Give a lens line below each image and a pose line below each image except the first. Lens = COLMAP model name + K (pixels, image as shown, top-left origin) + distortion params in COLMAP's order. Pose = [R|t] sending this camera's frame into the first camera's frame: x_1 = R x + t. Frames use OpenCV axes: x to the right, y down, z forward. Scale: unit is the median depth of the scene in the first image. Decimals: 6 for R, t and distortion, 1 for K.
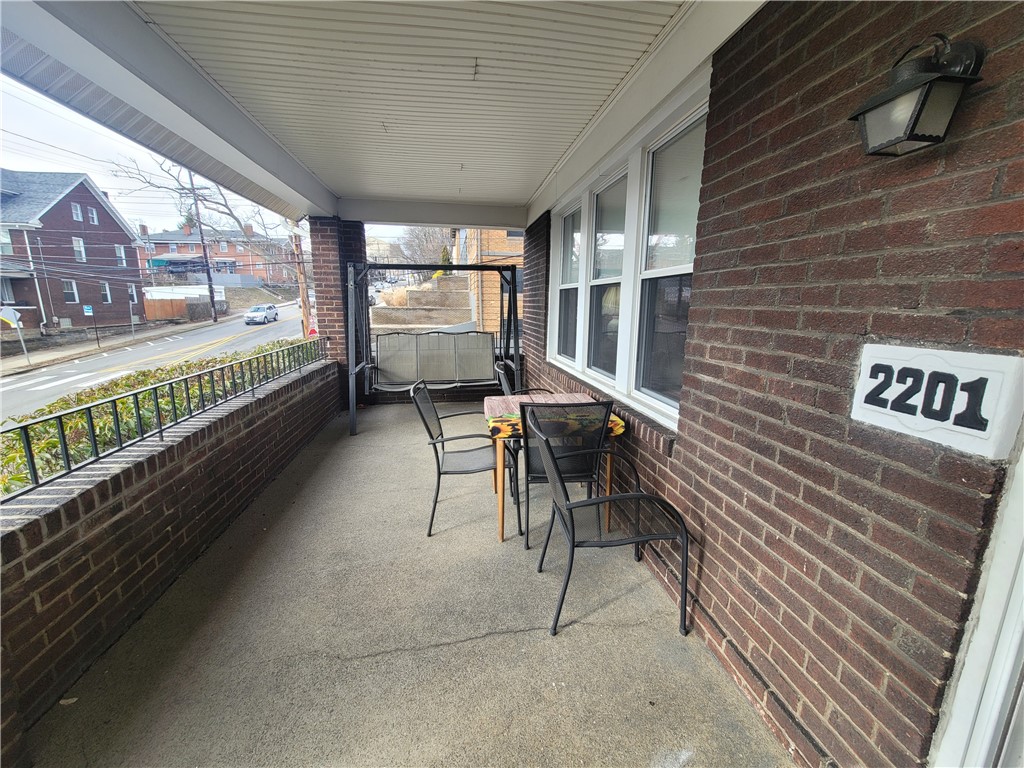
lens RADIAL K [[417.3, 0, 512.0], [0, 417.3, 384.0], [0, 0, 1]] dist [-0.003608, 0.000243]
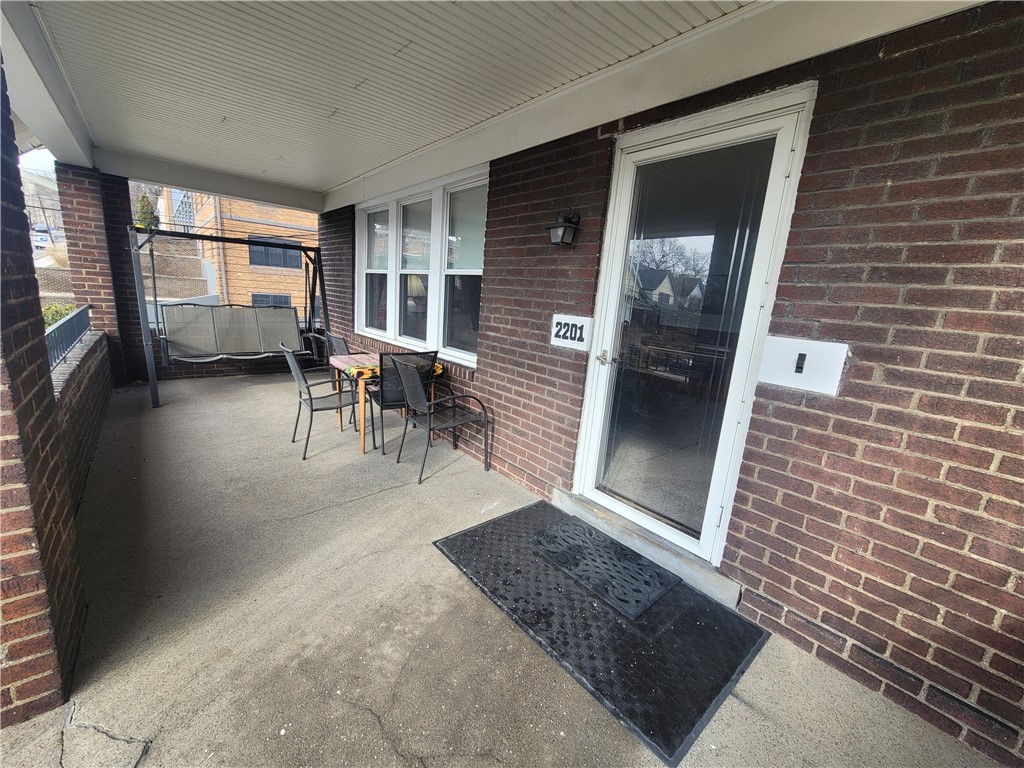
lens RADIAL K [[417.3, 0, 512.0], [0, 417.3, 384.0], [0, 0, 1]] dist [-0.003608, 0.000243]
pose [[0.847999, -0.056484, 0.526979, -0.453720], [0.034904, 0.998098, 0.050814, 0.117026], [-0.528847, -0.024697, 0.848358, -0.638199]]
